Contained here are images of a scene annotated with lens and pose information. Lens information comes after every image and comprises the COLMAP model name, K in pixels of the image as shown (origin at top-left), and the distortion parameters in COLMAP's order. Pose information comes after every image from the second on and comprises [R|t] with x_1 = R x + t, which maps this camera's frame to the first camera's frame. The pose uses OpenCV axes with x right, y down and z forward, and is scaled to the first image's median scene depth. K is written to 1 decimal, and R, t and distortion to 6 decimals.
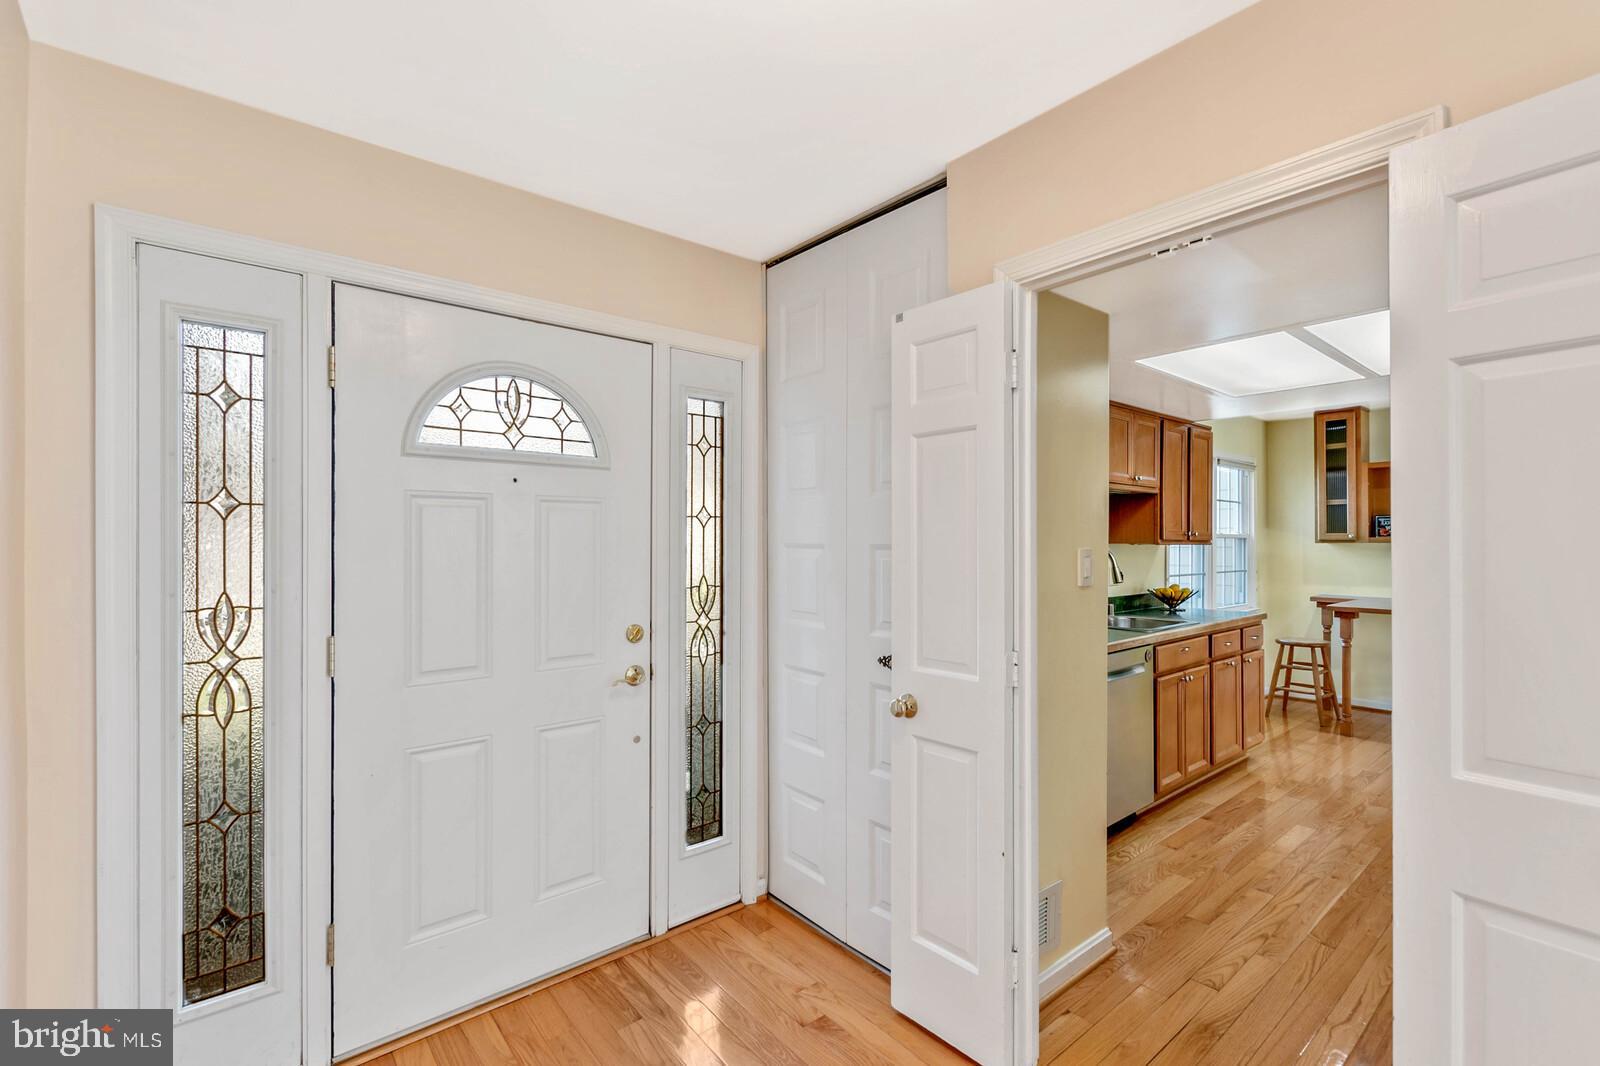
lens RADIAL K [[698.4, 0, 802.8], [0, 698.4, 537.4], [0, 0, 1]] dist [0.000351, -0.000248]
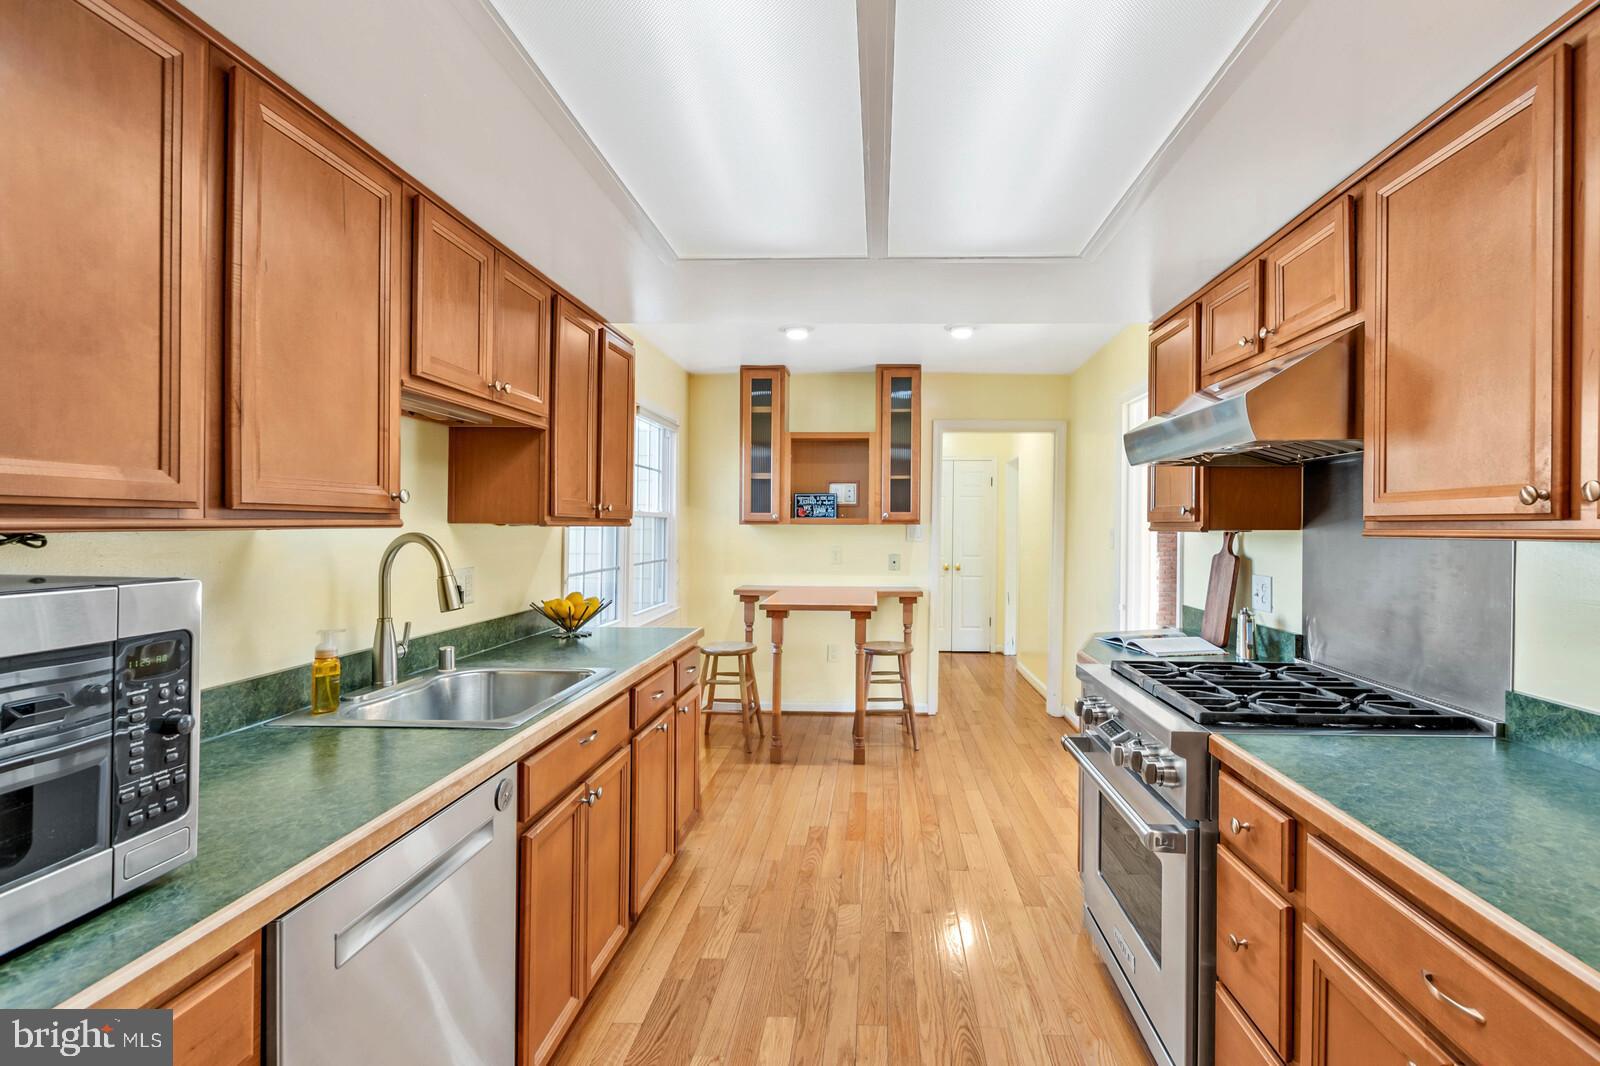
lens RADIAL K [[714.1, 0, 852.9], [0, 714.1, 523.6], [0, 0, 1]] dist [-0.001298, -0.000539]
pose [[0.661727, 0.006767, 0.749714, 0.214468], [-0.013198, 0.999909, 0.002624, 0.003594], [-0.749628, -0.011631, 0.661757, 0.388031]]
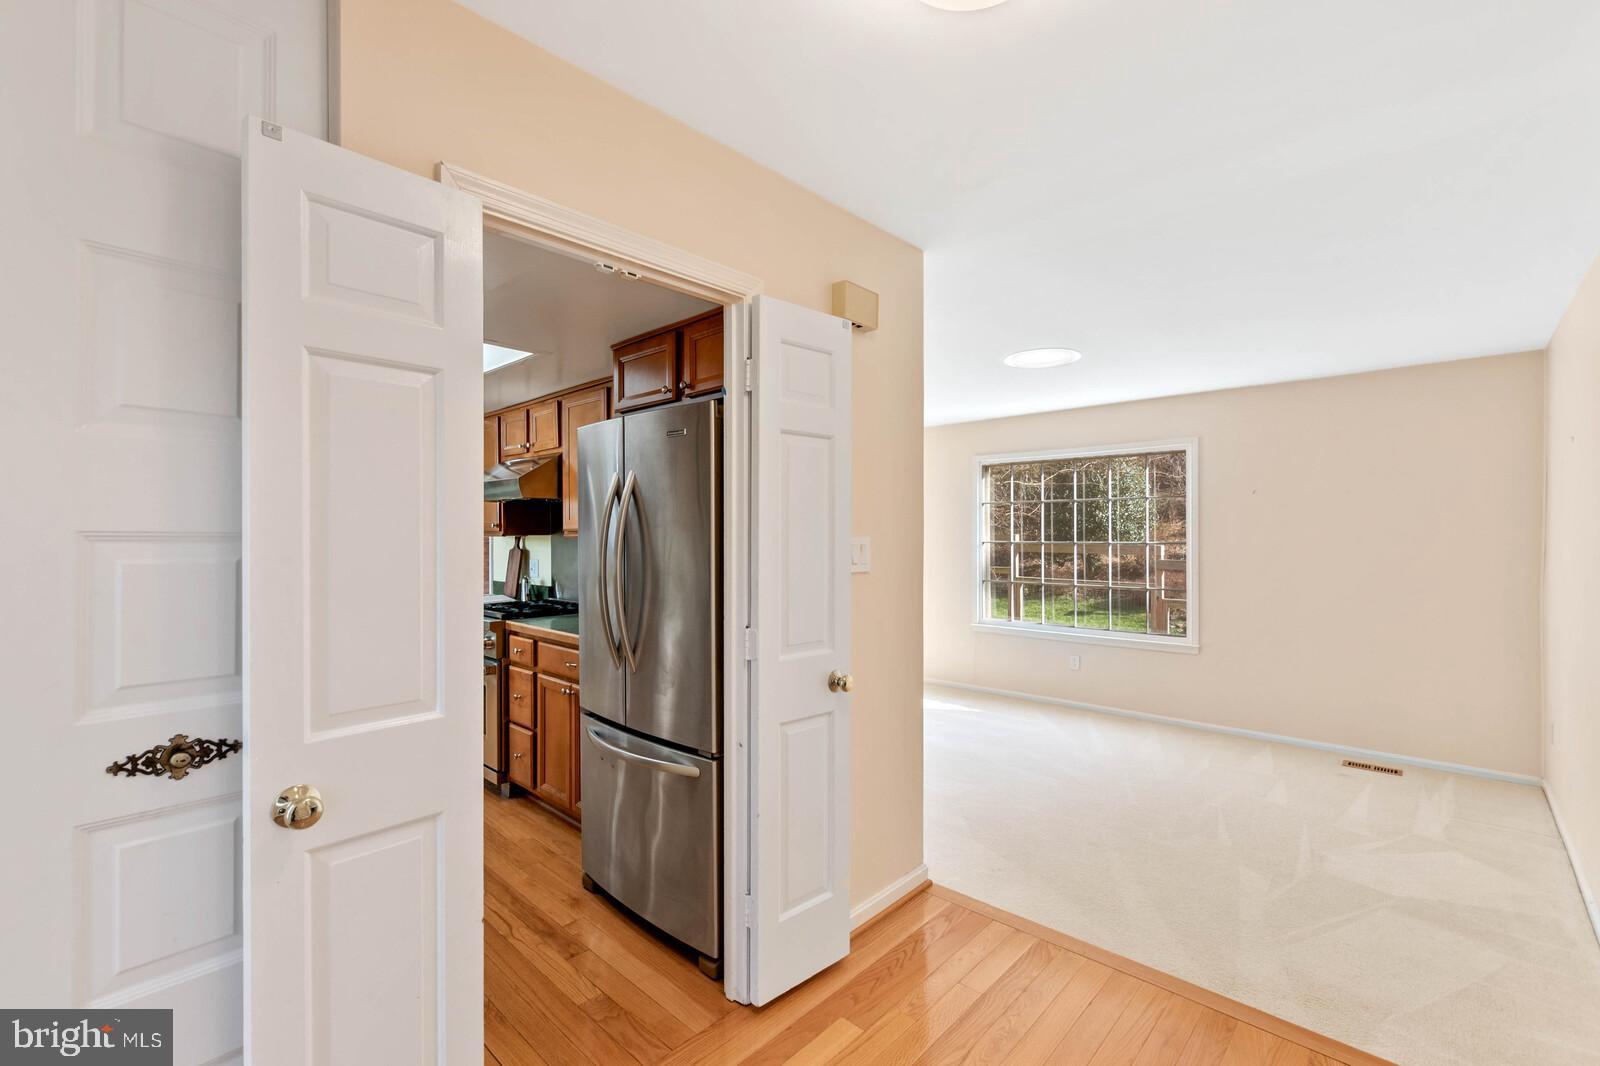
lens RADIAL K [[698.4, 0, 802.8], [0, 698.4, 537.4], [0, 0, 1]] dist [0.000351, -0.000248]
pose [[-0.129218, -0.003430, 0.991610, -0.198679], [-0.001341, 0.999994, 0.003284, 0.004712], [-0.991615, -0.000905, -0.129222, 0.266556]]
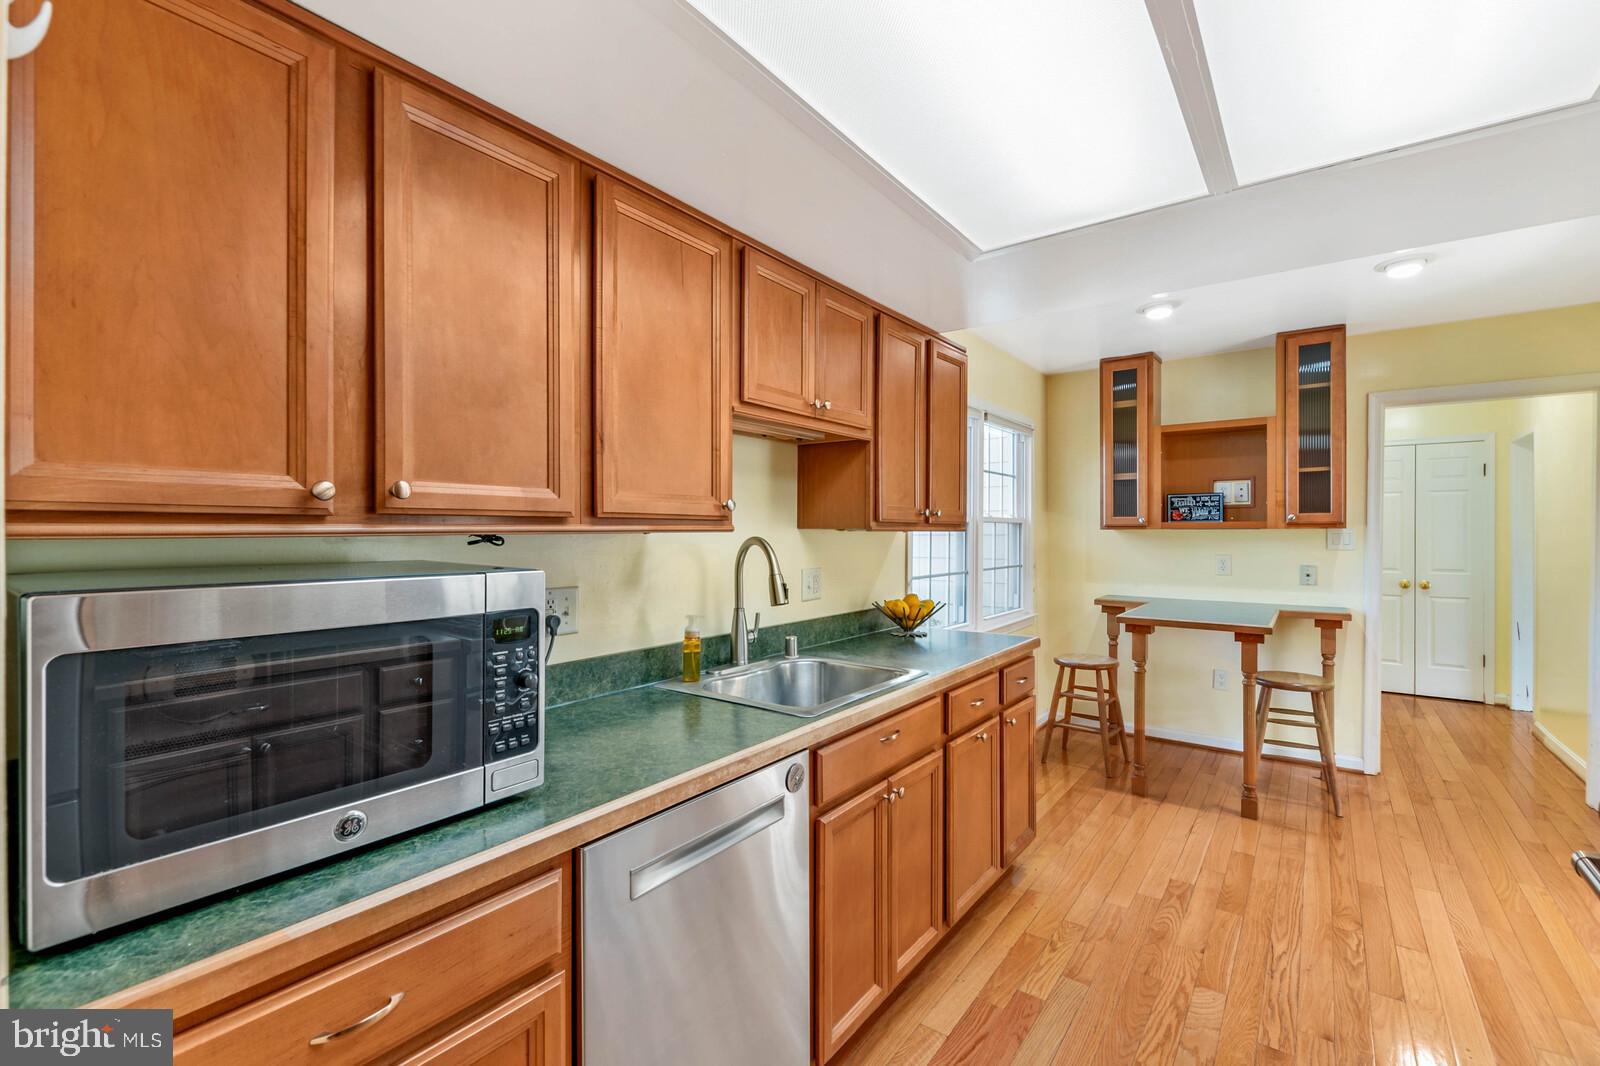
lens RADIAL K [[686.5, 0, 808.7], [0, 686.5, 528.1], [0, 0, 1]] dist [0.000100, -0.000198]
pose [[0.970338, 0.002727, 0.241739, 0.271540], [-0.003835, 0.999984, 0.004113, 0.005216], [-0.241724, -0.004918, 0.970333, 0.391082]]
